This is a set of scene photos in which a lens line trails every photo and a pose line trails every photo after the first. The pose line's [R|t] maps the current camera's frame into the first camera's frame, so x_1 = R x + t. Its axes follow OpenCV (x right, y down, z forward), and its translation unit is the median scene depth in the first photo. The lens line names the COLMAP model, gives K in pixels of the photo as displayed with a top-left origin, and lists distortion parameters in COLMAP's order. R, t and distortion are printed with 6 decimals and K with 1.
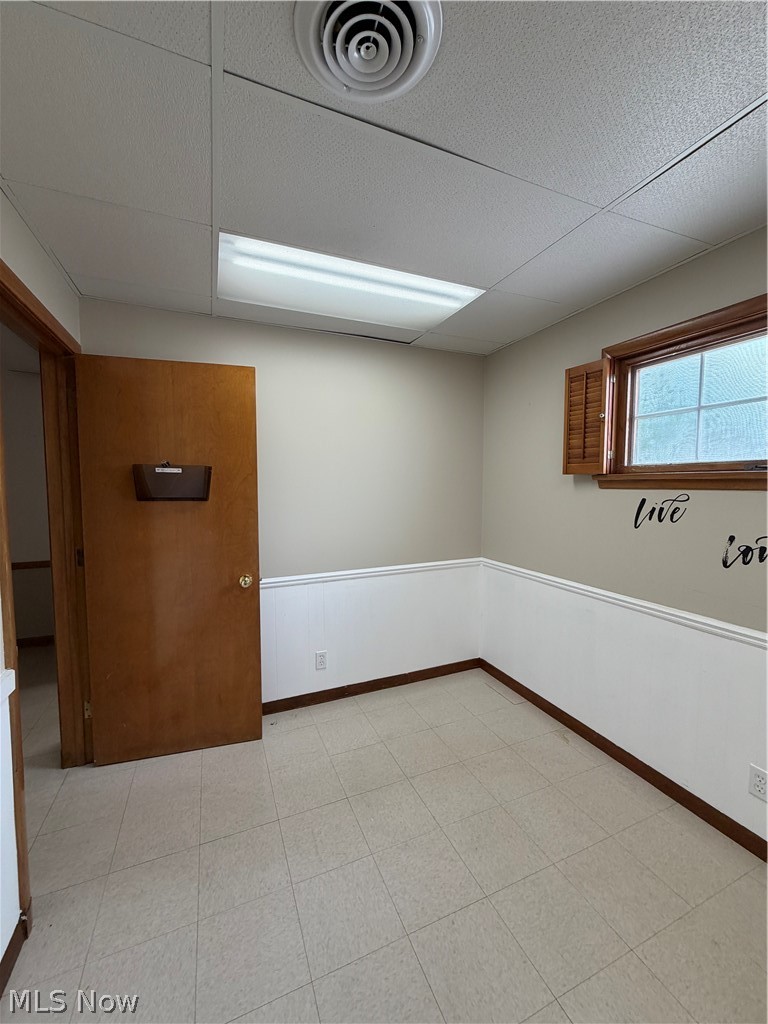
lens RADIAL K [[412.0, 0, 386.5], [0, 412.0, 511.5], [0, 0, 1]] dist [0.001036, -0.000103]
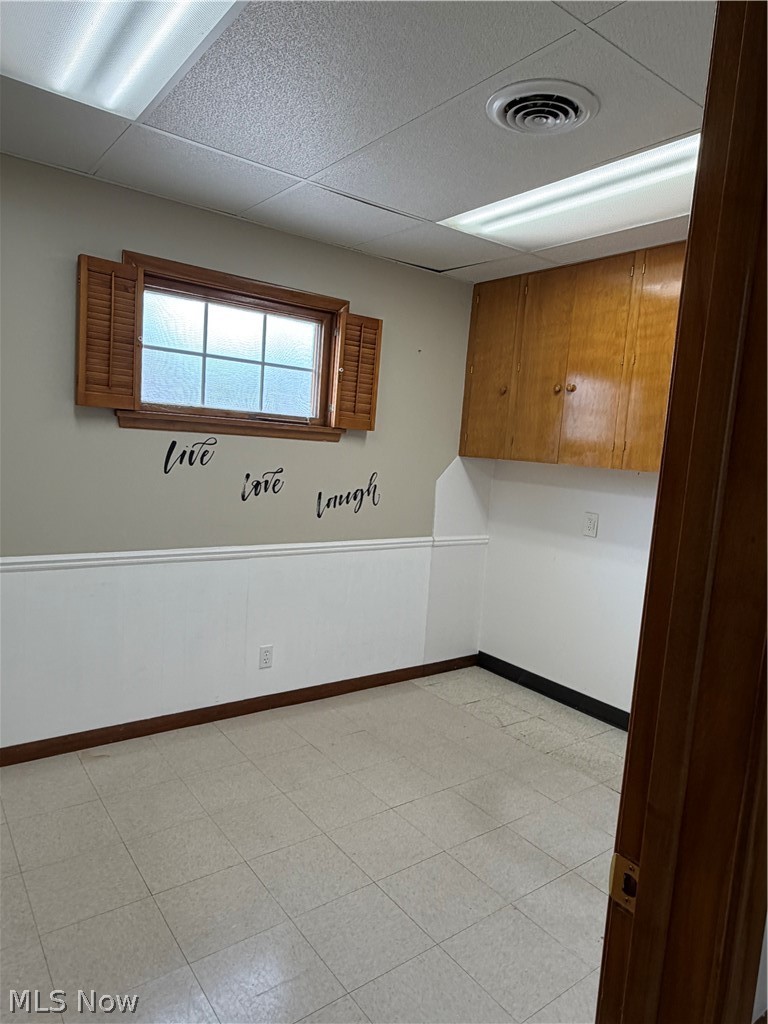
lens RADIAL K [[657.1, 0, 380.0], [0, 657.1, 511.4], [0, 0, 1]] dist [0.029837, 0.000936]
pose [[-0.234190, -0.118152, 0.964985, -1.024439], [-0.002371, 0.992654, 0.120964, -0.059568], [-0.972188, 0.026041, -0.232750, 0.963504]]
